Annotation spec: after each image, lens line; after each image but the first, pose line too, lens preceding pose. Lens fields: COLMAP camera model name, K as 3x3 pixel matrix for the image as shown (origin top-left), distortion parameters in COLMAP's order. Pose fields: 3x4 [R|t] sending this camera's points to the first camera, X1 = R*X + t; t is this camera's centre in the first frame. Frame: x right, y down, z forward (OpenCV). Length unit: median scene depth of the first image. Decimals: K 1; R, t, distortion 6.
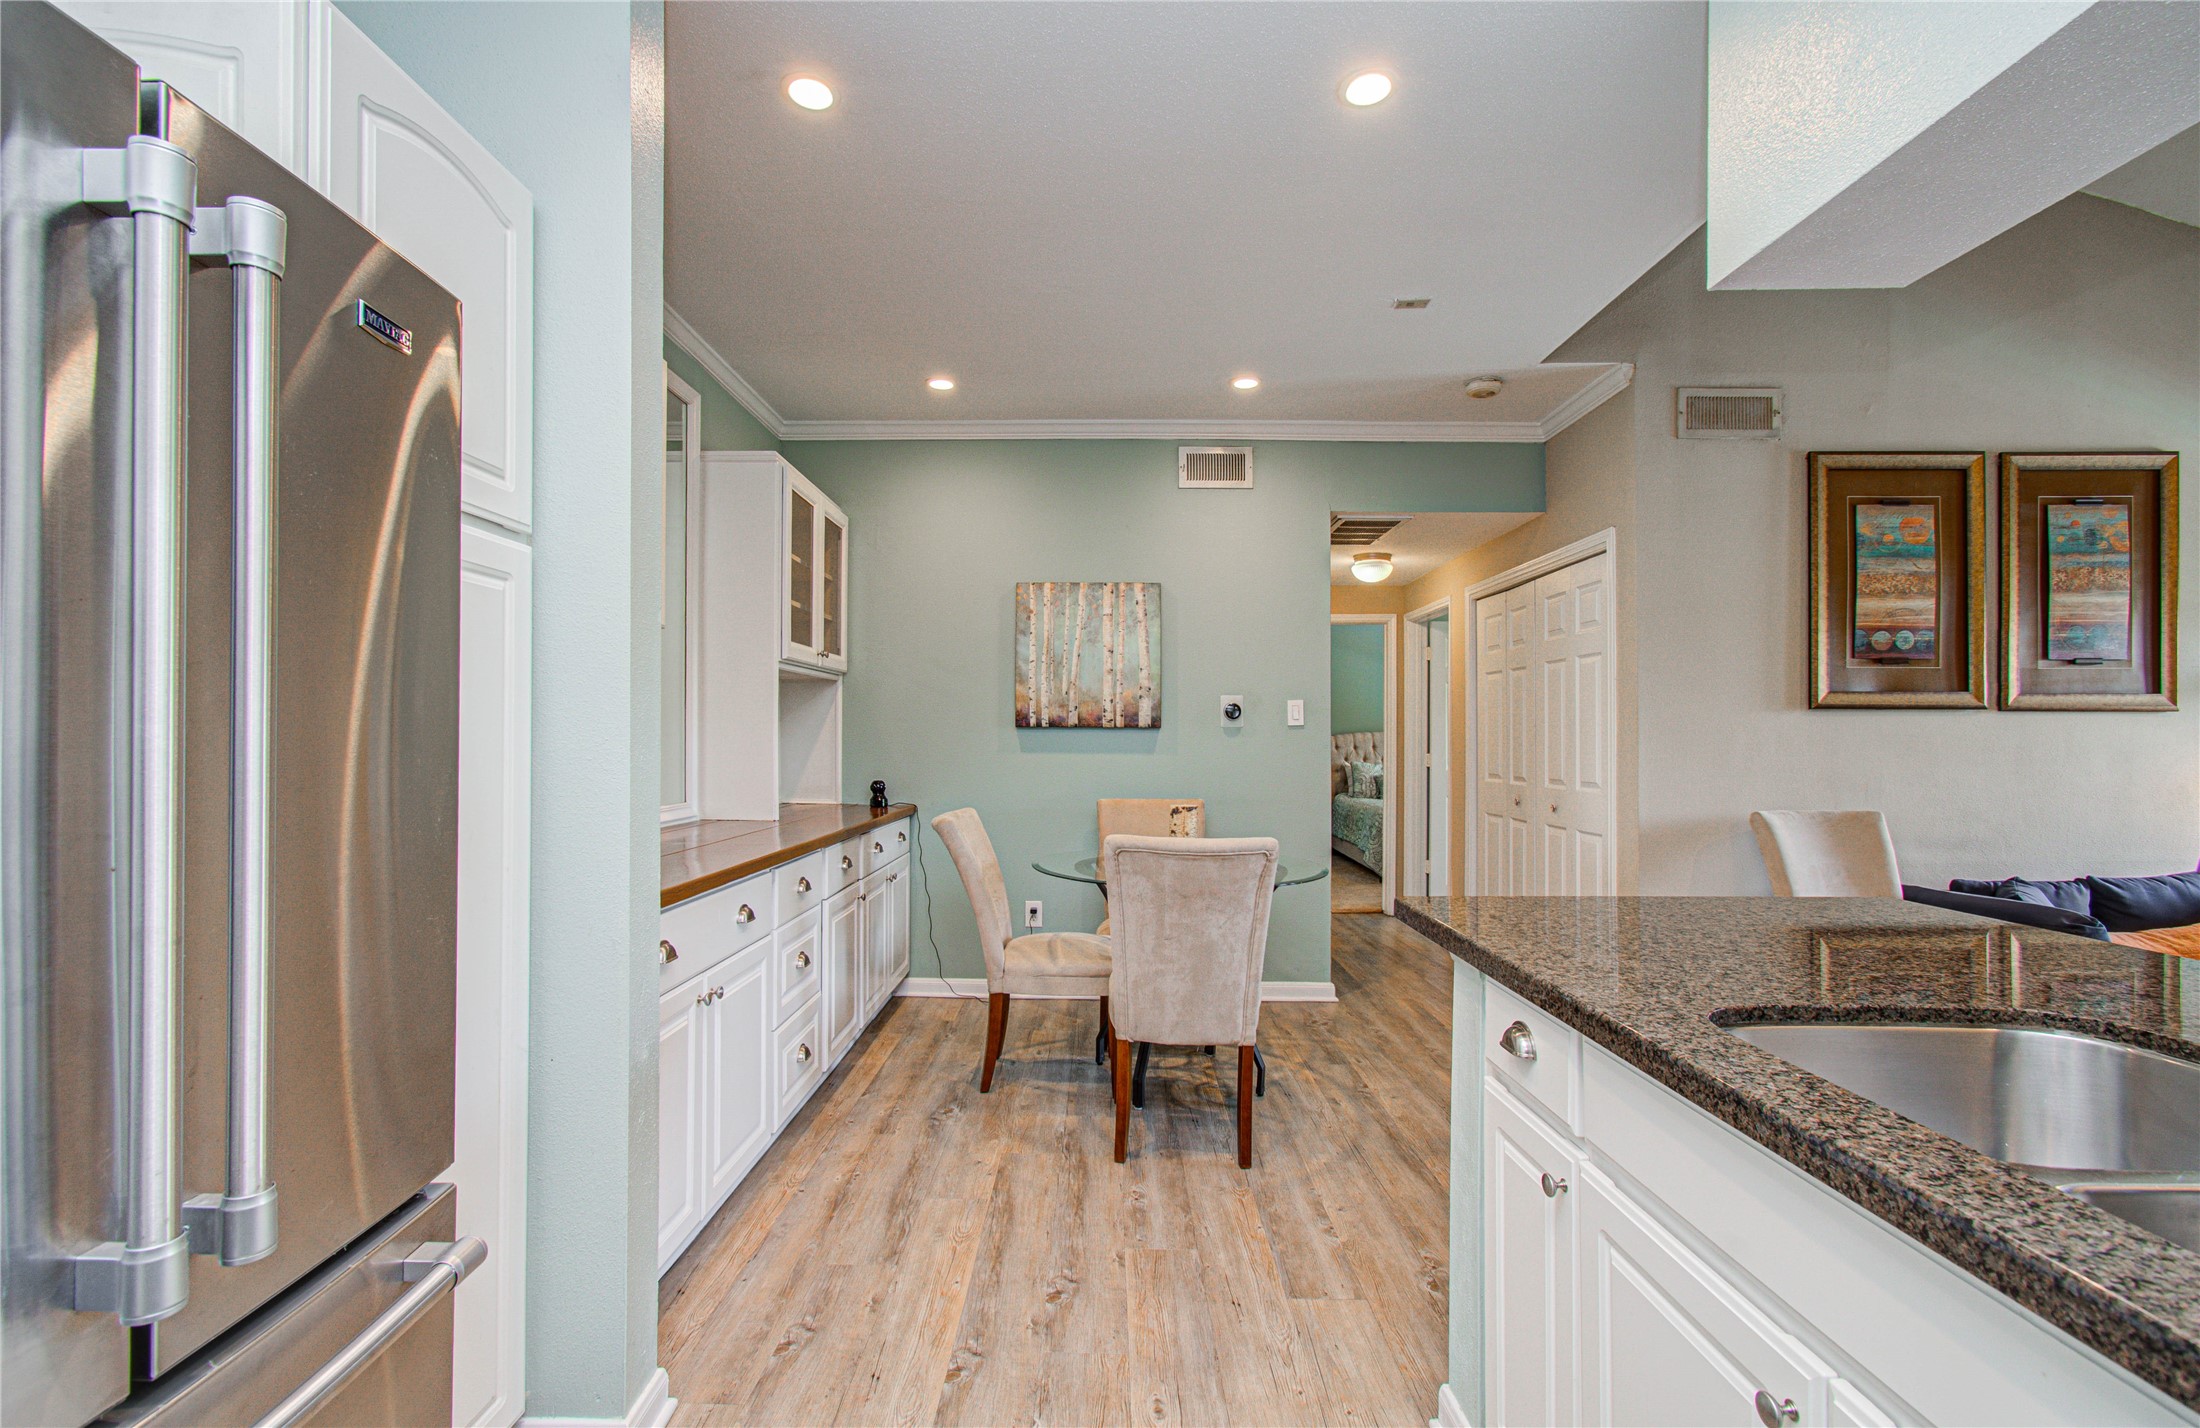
lens RADIAL K [[954.9, 0, 1099.7], [0, 954.9, 735.2], [0, 0, 1]] dist [-0.007538, 0.005429]
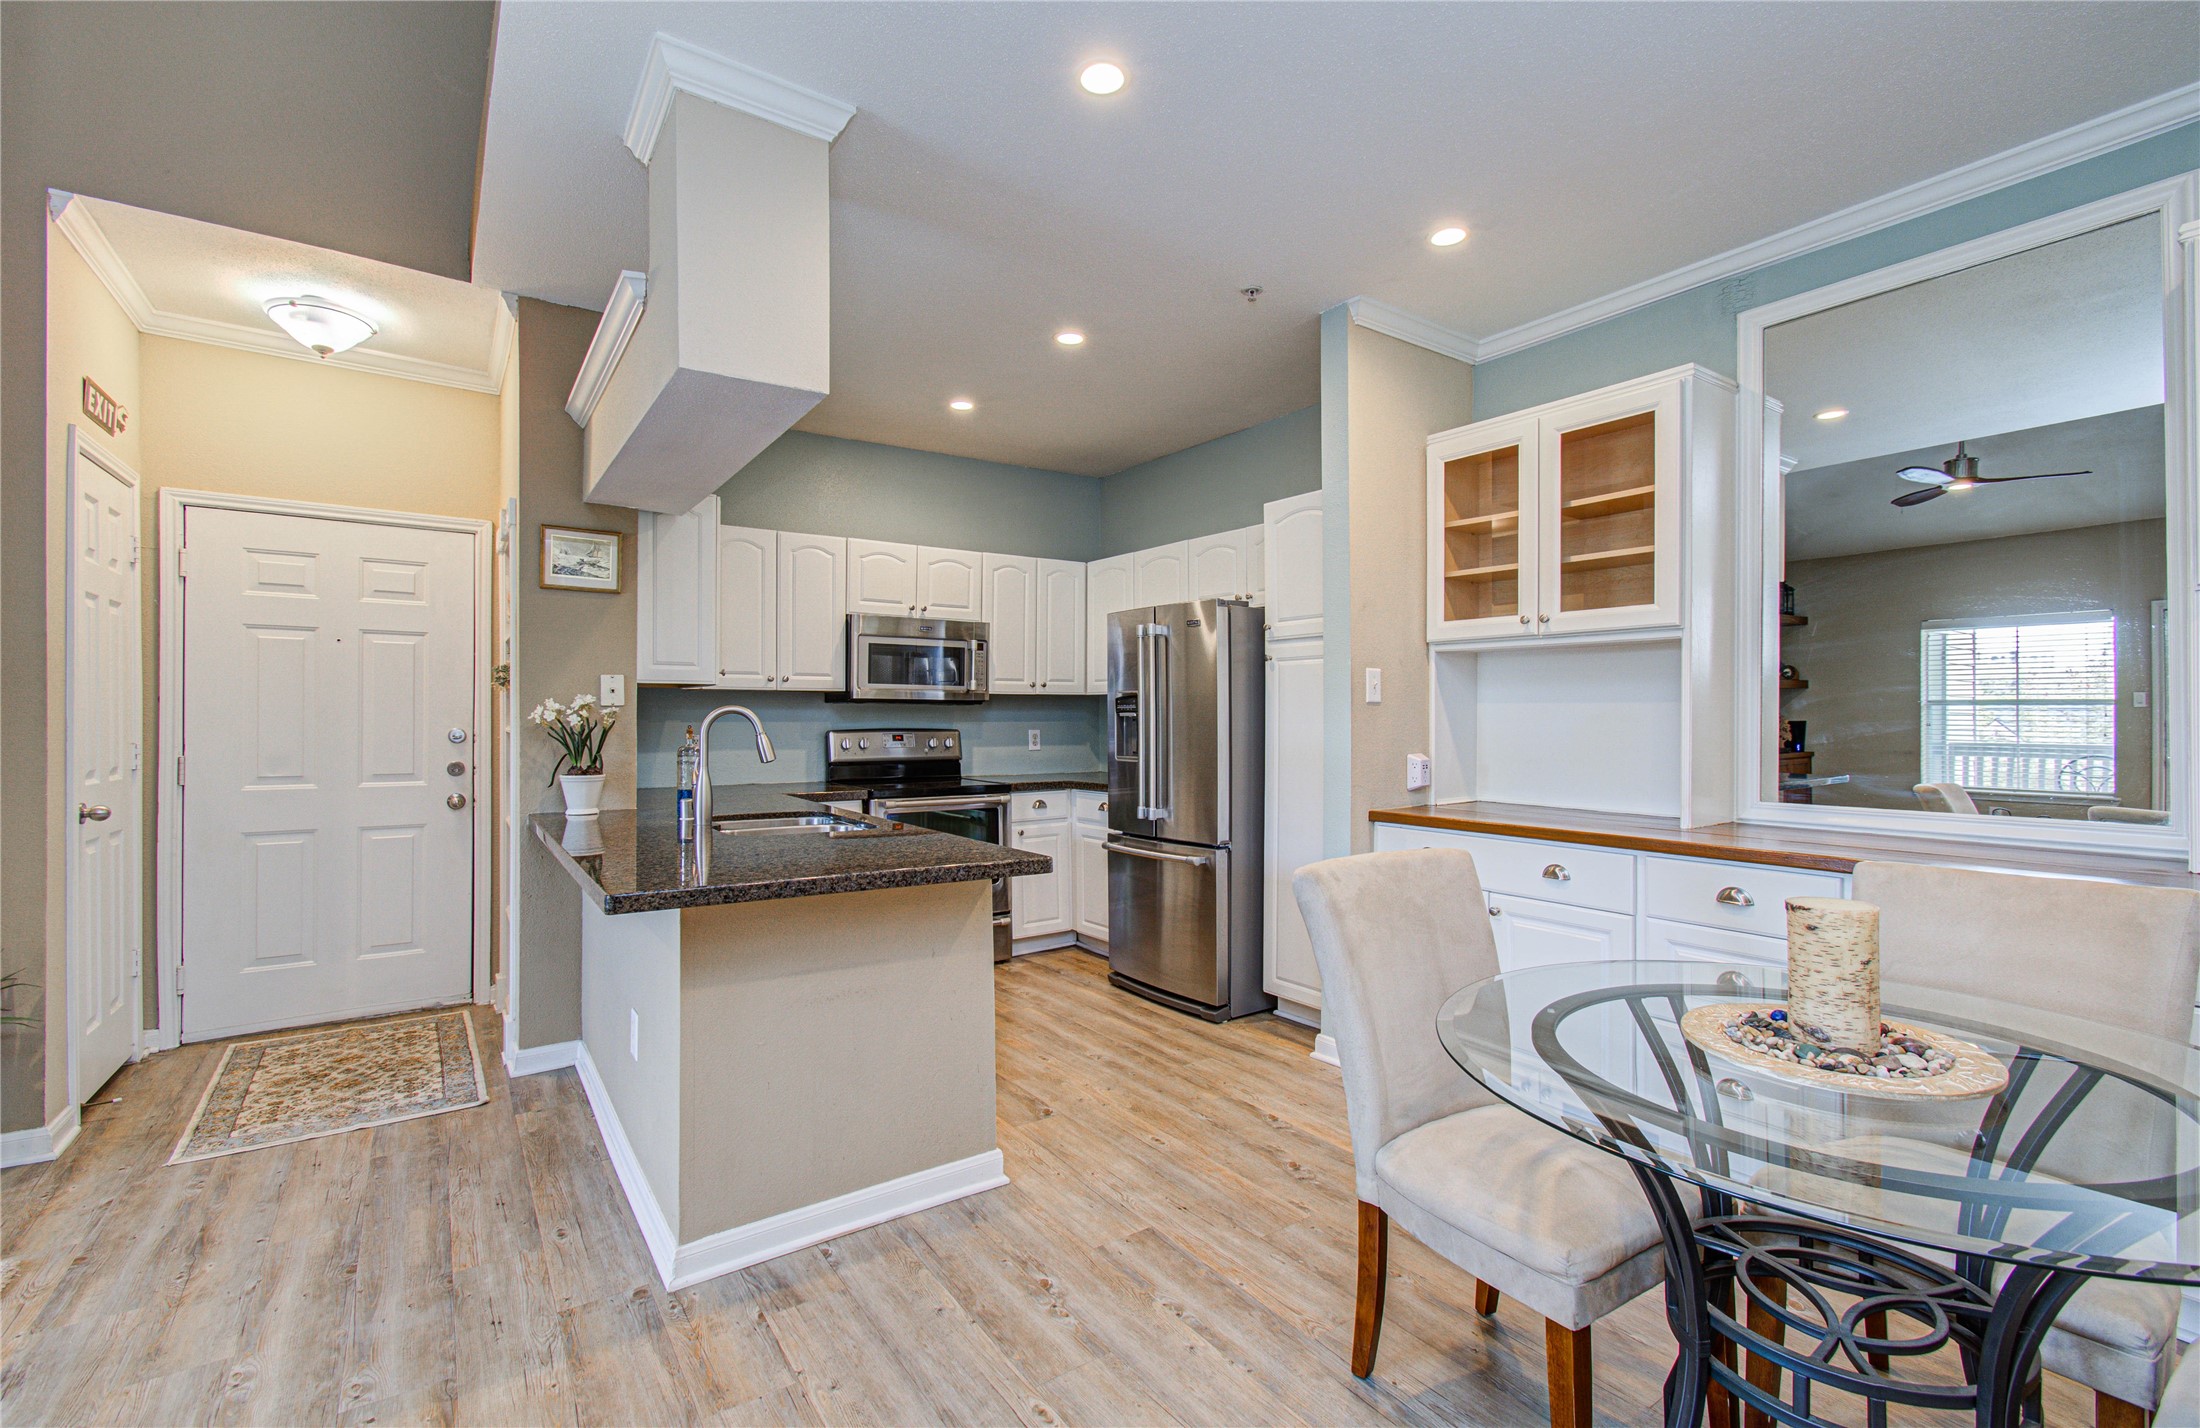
lens RADIAL K [[954.9, 0, 1104.4], [0, 954.9, 719.3], [0, 0, 1]] dist [-0.007538, 0.005429]
pose [[-0.809021, -0.004622, -0.587762, 0.509440], [-0.000806, 0.999977, -0.006754, 0.001483], [0.587780, -0.004991, -0.809006, 1.057602]]
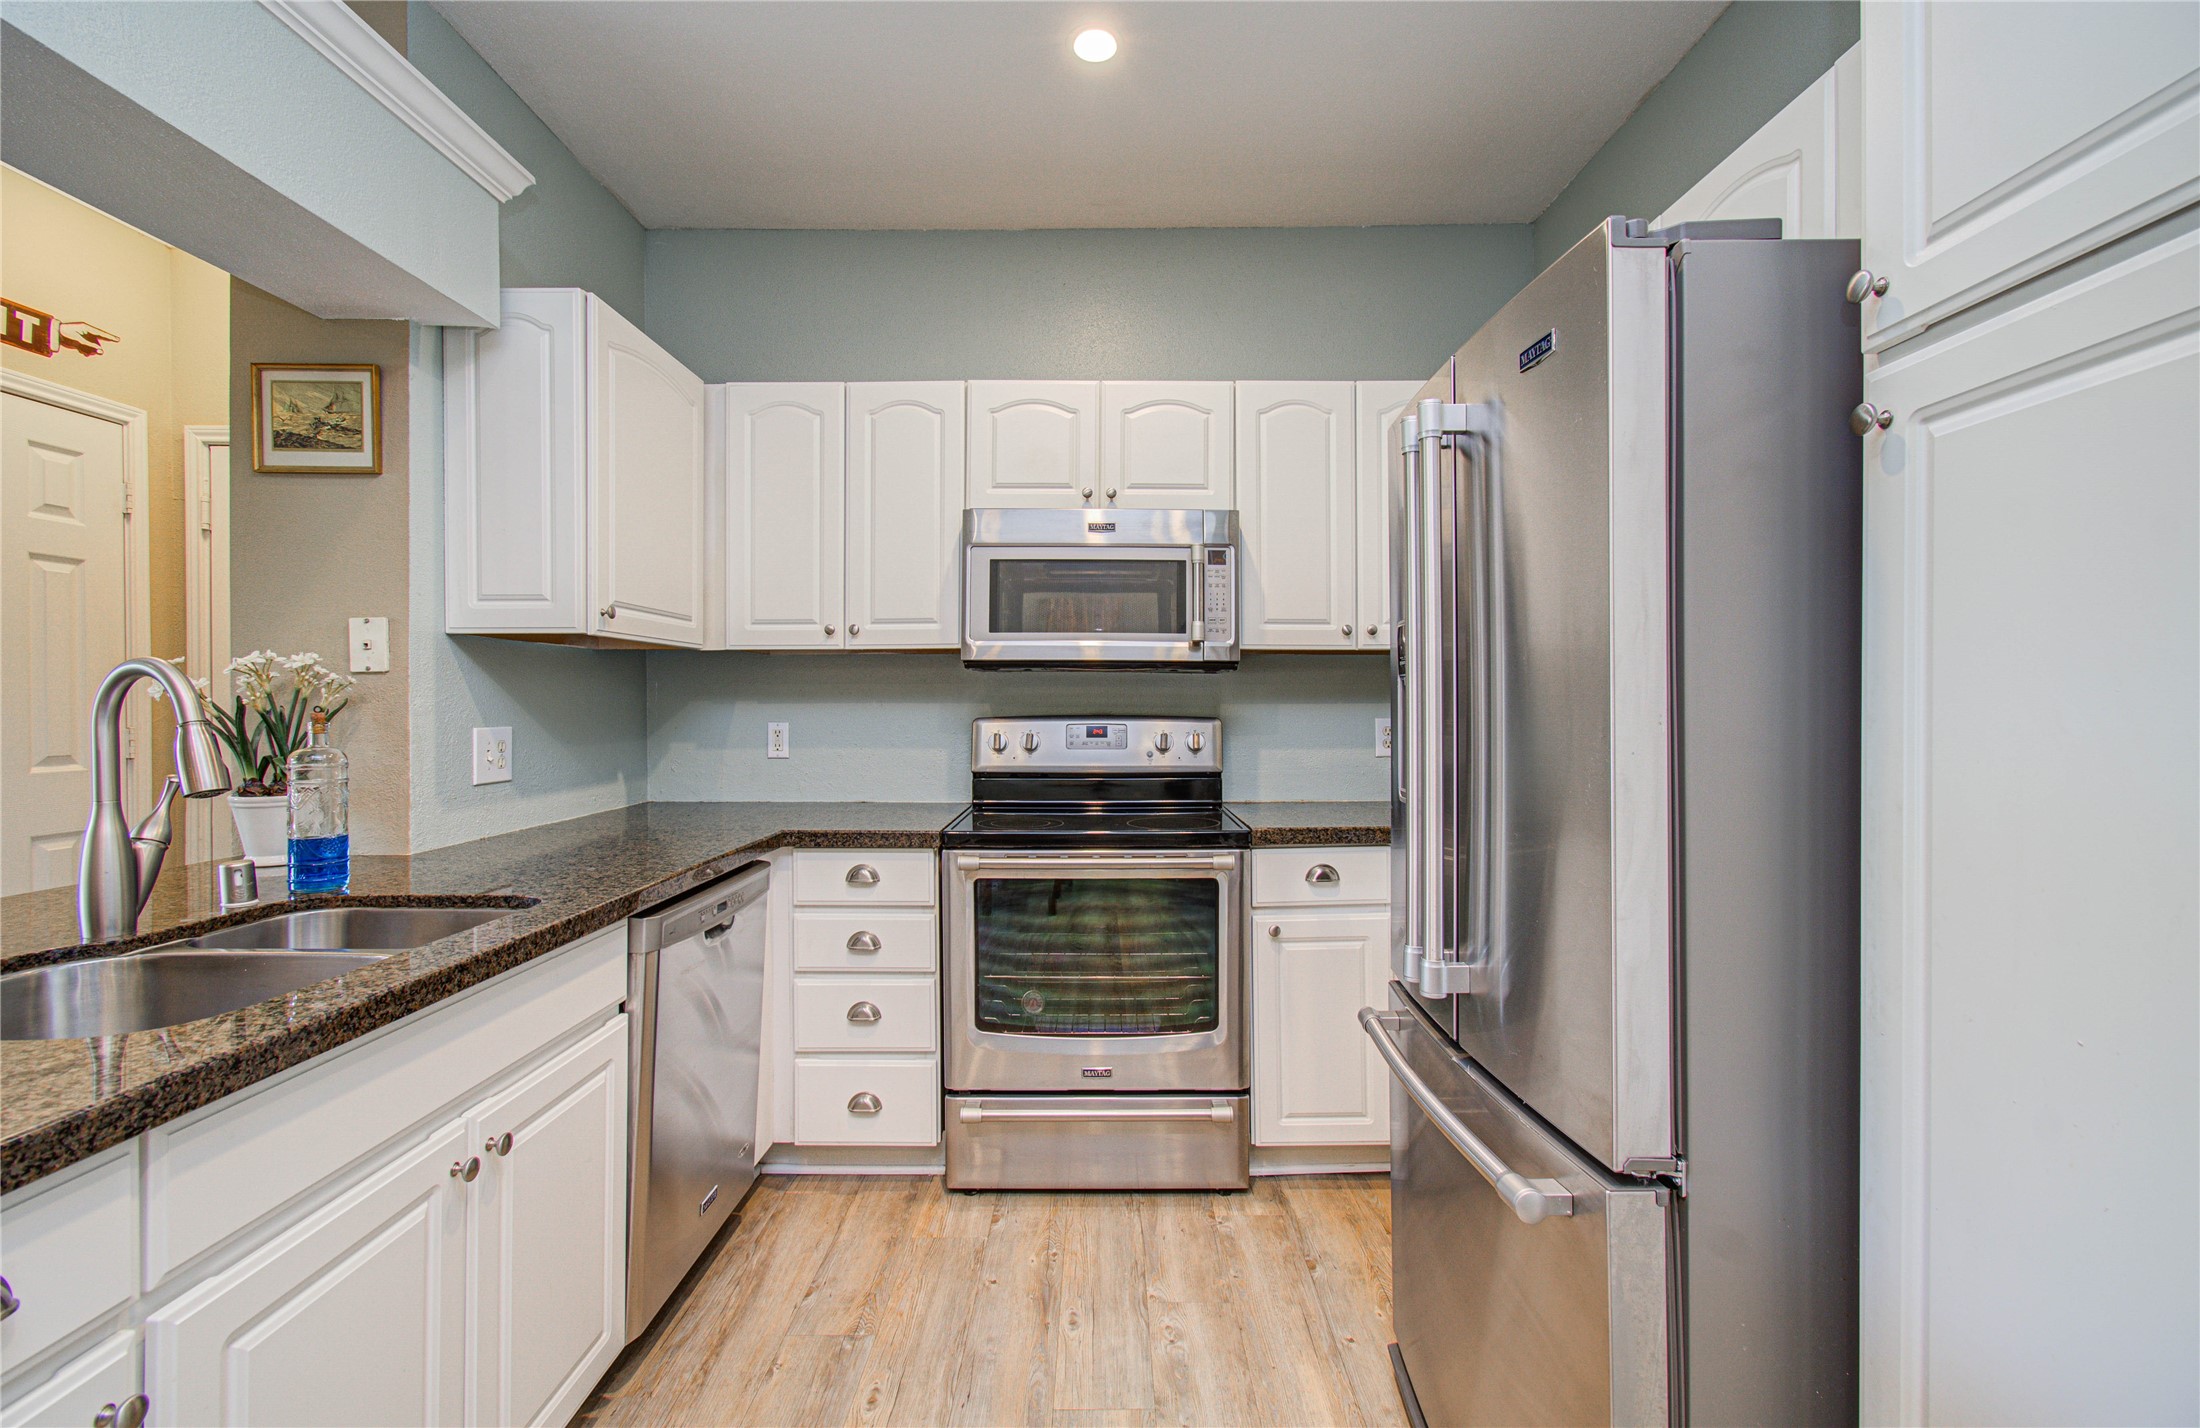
lens RADIAL K [[954.9, 0, 1105.8], [0, 954.9, 711.1], [0, 0, 1]] dist [-0.007538, 0.005429]
pose [[-0.999794, -0.002747, -0.020111, -0.050549], [-0.002683, 0.999991, -0.003183, 0.004570], [0.020119, -0.003129, -0.999793, 0.555786]]
